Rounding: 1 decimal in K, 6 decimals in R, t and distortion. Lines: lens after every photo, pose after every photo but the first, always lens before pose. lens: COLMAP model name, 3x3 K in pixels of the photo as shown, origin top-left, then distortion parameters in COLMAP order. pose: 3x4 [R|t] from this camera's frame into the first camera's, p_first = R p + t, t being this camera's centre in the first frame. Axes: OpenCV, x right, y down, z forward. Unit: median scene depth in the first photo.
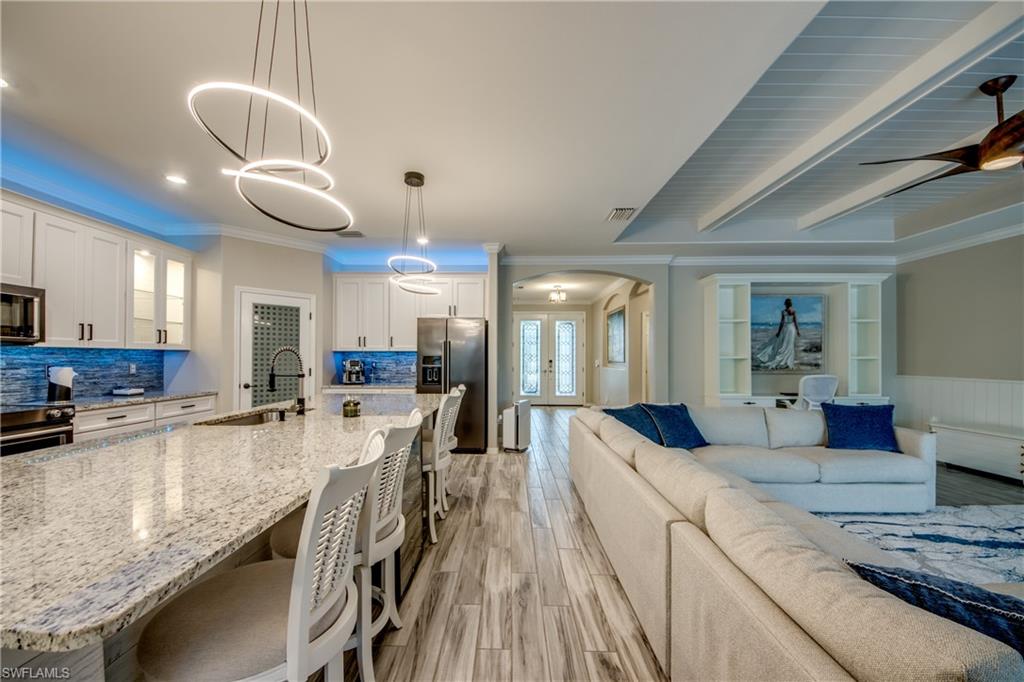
lens RADIAL K [[398.2, 0, 505.0], [0, 398.2, 353.7], [0, 0, 1]] dist [0.016786, -0.009638]
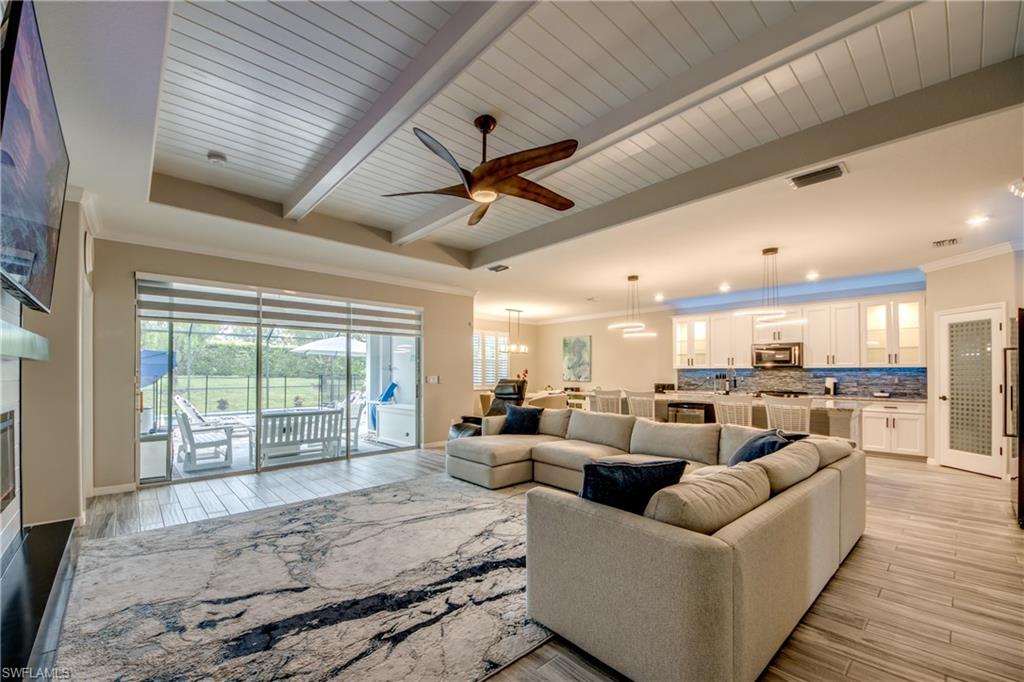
lens RADIAL K [[419.4, 0, 505.3], [0, 419.4, 367.8], [0, 0, 1]] dist [0.014010, -0.003721]
pose [[-0.724167, -0.009805, -0.689554, 0.986262], [0.003617, 0.999831, -0.018015, 0.011019], [0.689615, -0.015540, -0.724010, 0.924307]]
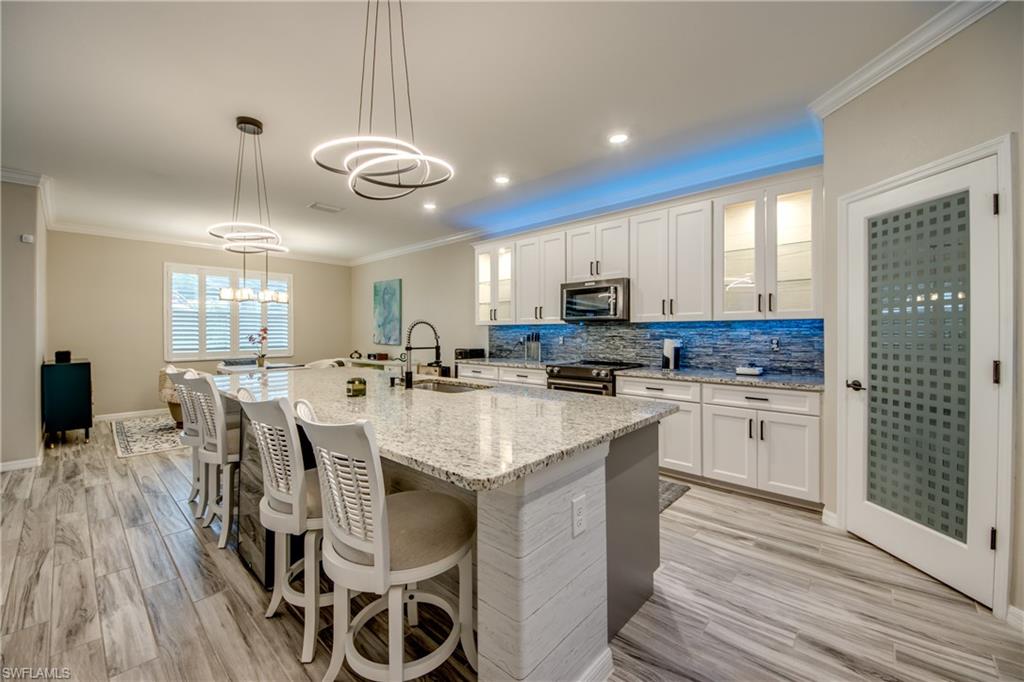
lens RADIAL K [[398.2, 0, 503.9], [0, 398.2, 331.9], [0, 0, 1]] dist [0.016786, -0.009638]
pose [[-0.665615, 0.002244, -0.746292, 0.030967], [0.009270, 0.999943, -0.005262, 0.010005], [0.746238, -0.010420, -0.665598, 0.917233]]
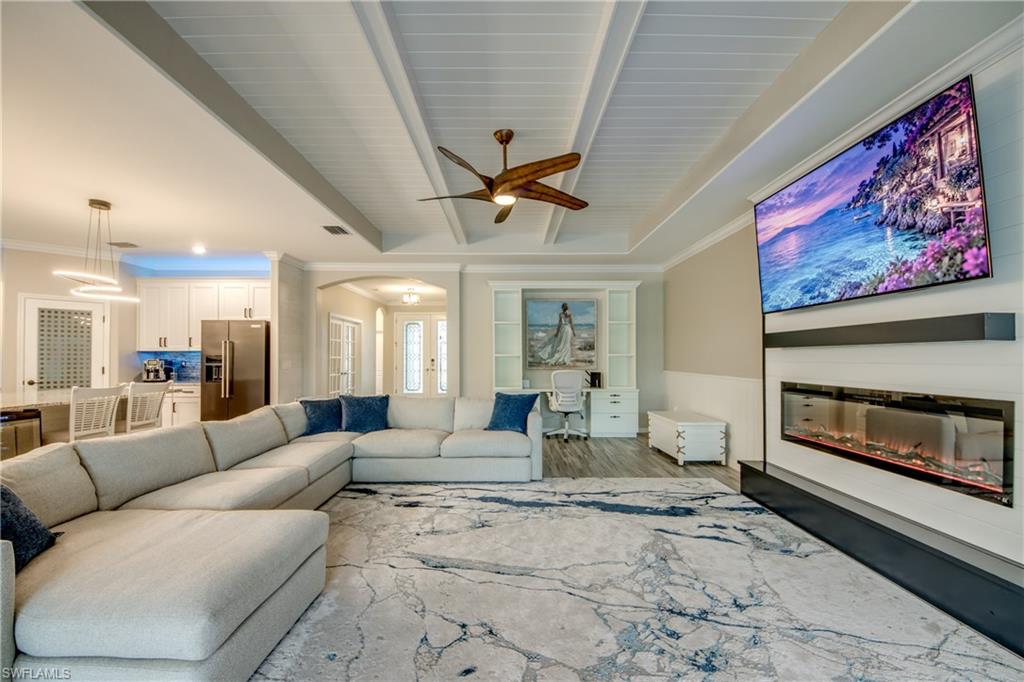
lens RADIAL K [[398.2, 0, 509.2], [0, 398.2, 358.0], [0, 0, 1]] dist [0.016786, -0.009638]
pose [[0.999581, -0.004544, 0.028581, 0.597557], [0.004194, 0.999916, 0.012304, 0.003261], [-0.028634, -0.012179, 0.999516, -0.128203]]
